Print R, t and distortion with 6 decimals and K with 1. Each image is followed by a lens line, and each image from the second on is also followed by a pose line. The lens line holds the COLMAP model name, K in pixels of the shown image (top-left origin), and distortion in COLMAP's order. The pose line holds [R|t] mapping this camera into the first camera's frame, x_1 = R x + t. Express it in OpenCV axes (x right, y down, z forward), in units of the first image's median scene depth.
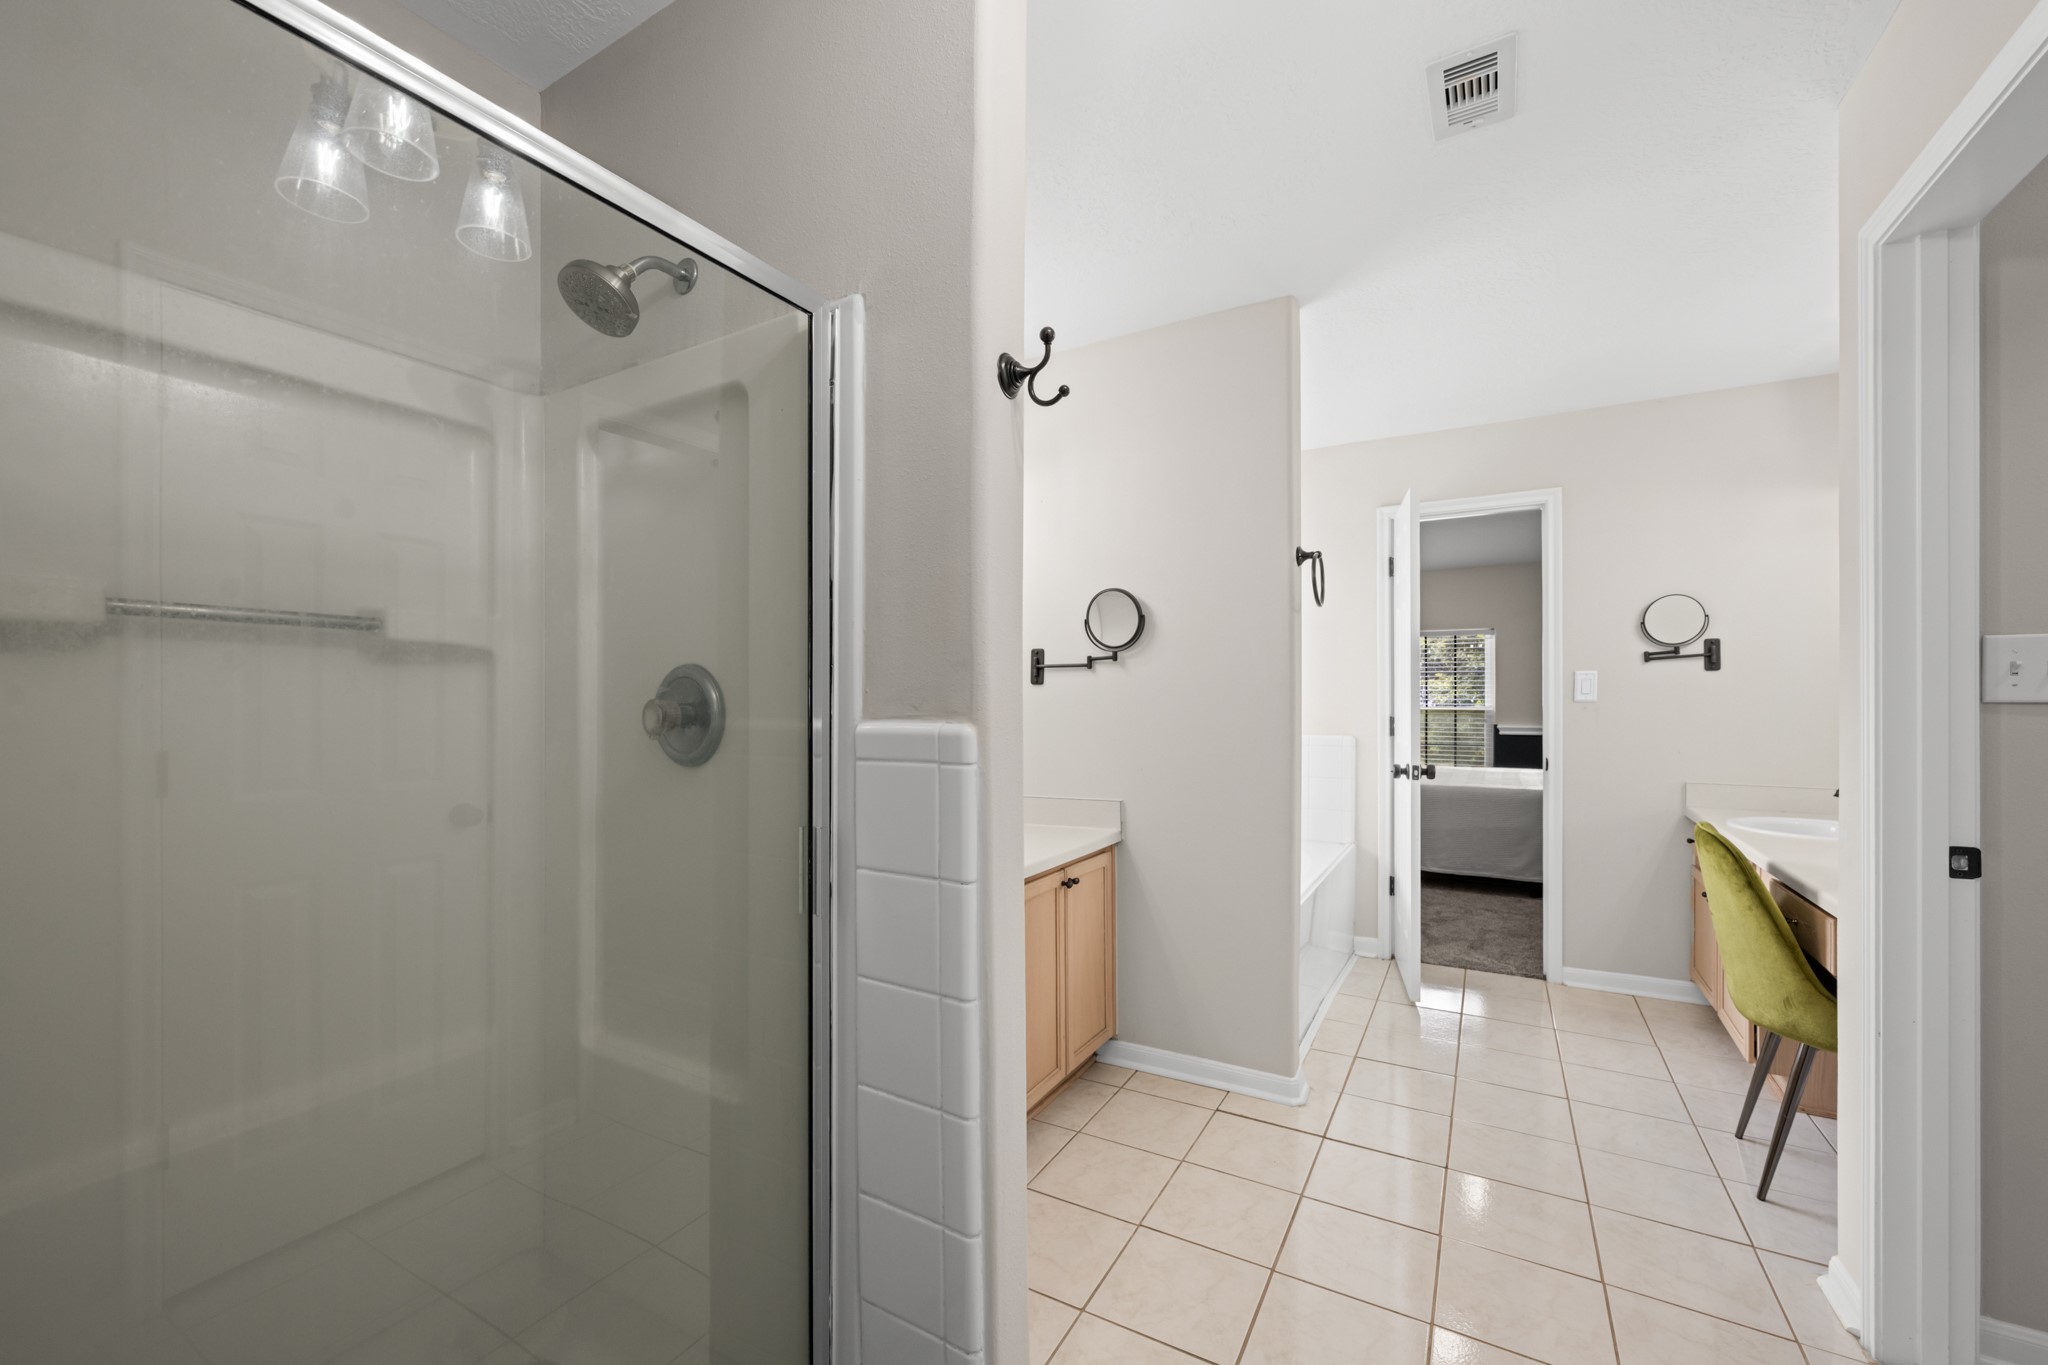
lens RADIAL K [[817.6, 0, 1023.7], [0, 817.6, 690.6], [0, 0, 1]] dist [0.000367, -0.000005]
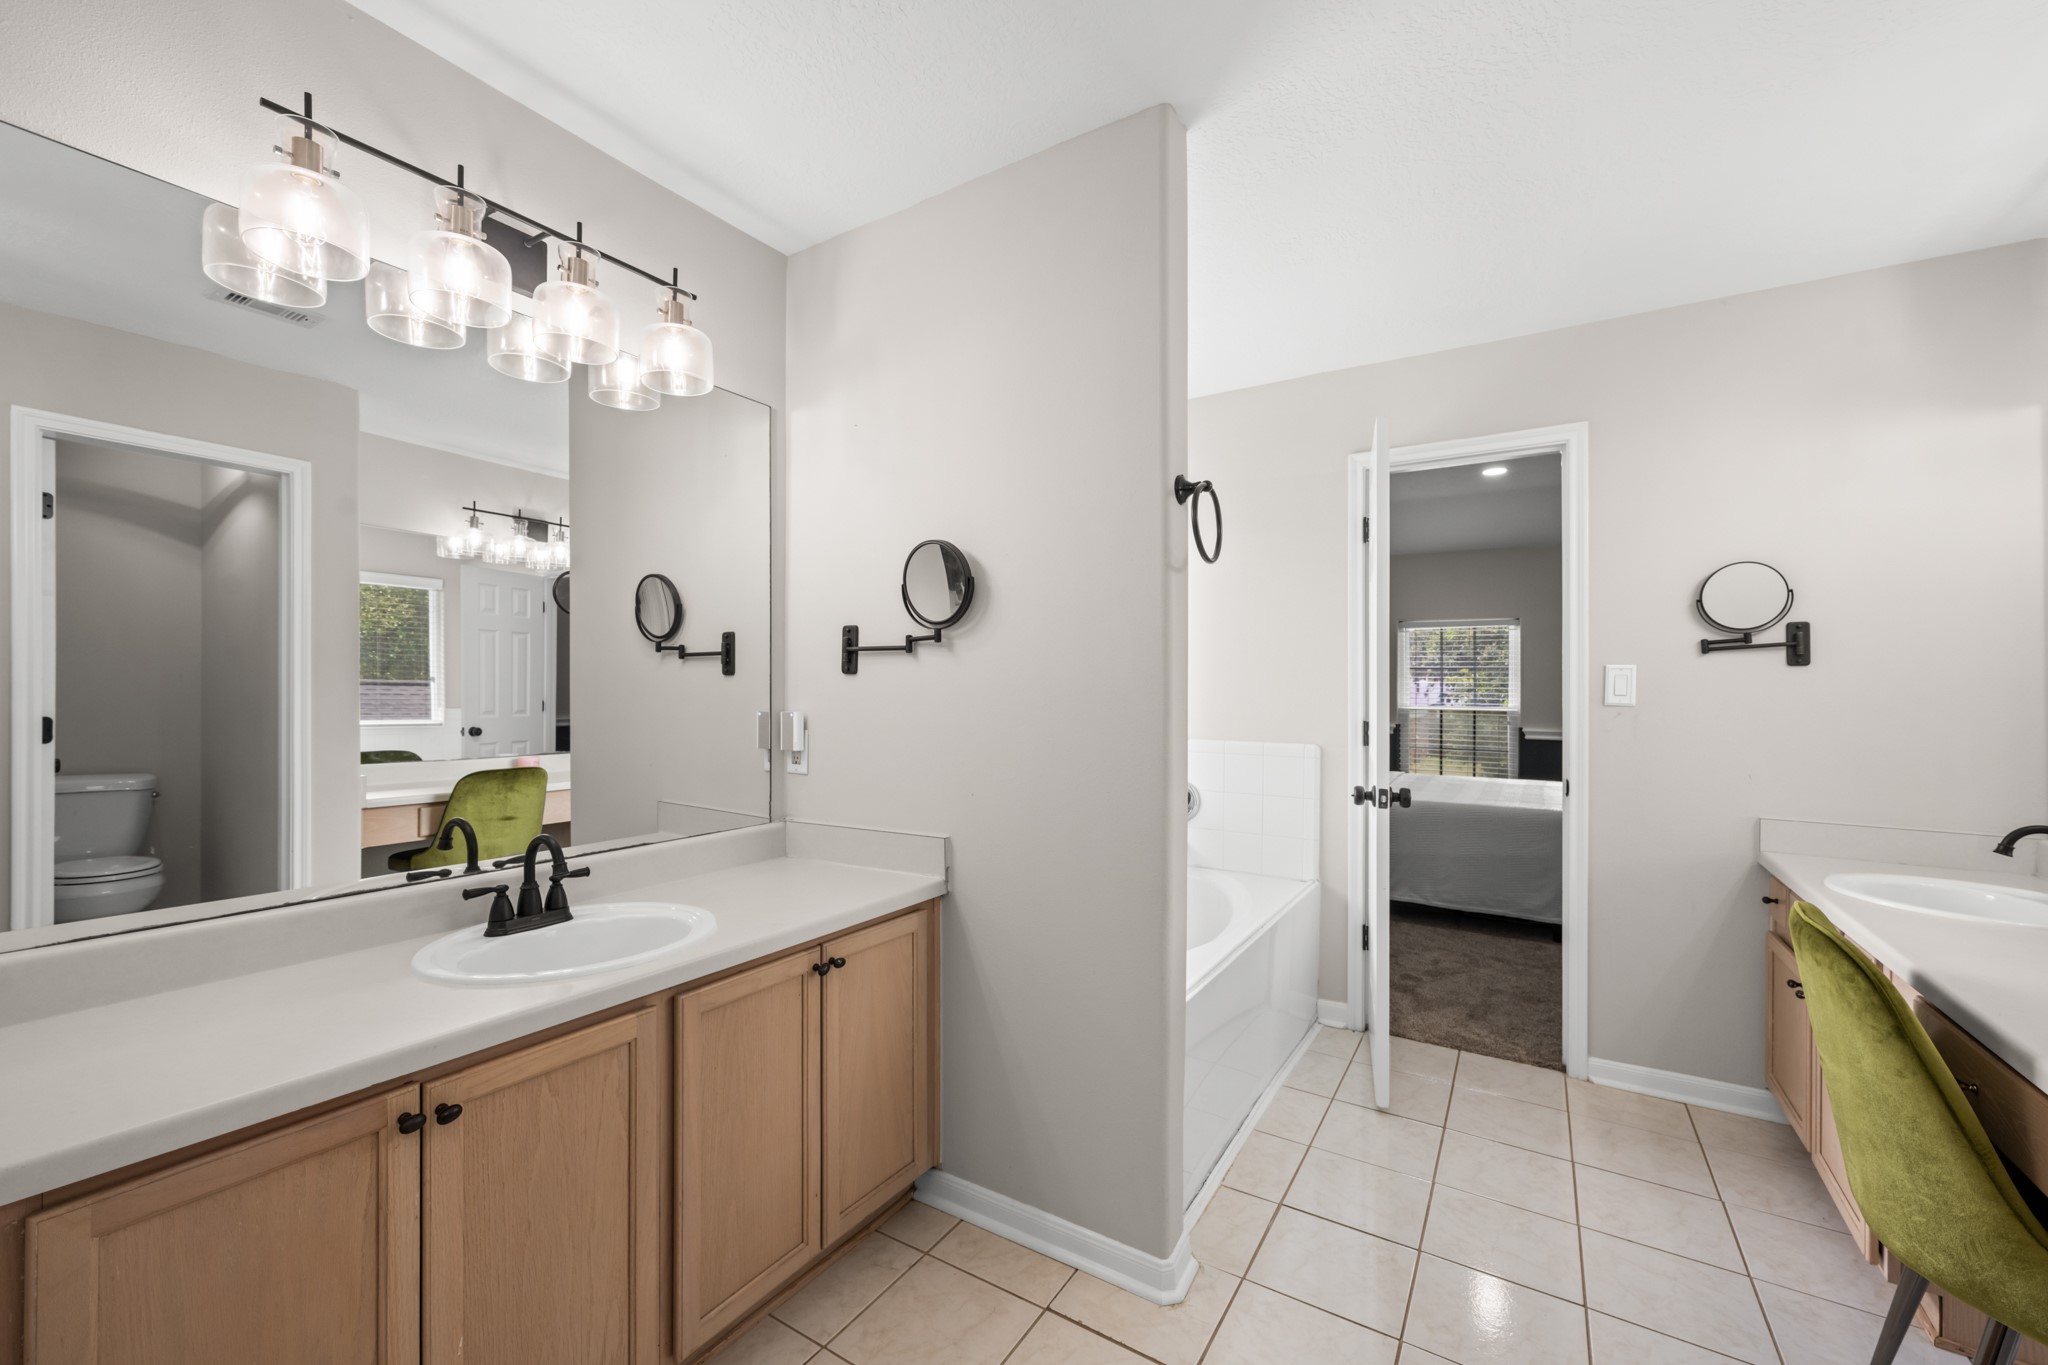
lens RADIAL K [[813.5, 0, 1017.1], [0, 813.5, 672.9], [0, 0, 1]] dist [-0.000303, 0.000220]
pose [[0.998963, 0.010993, -0.044188, 0.177126], [-0.011551, 0.999857, -0.012379, -0.001143], [0.044045, 0.012877, 0.998947, 0.243147]]
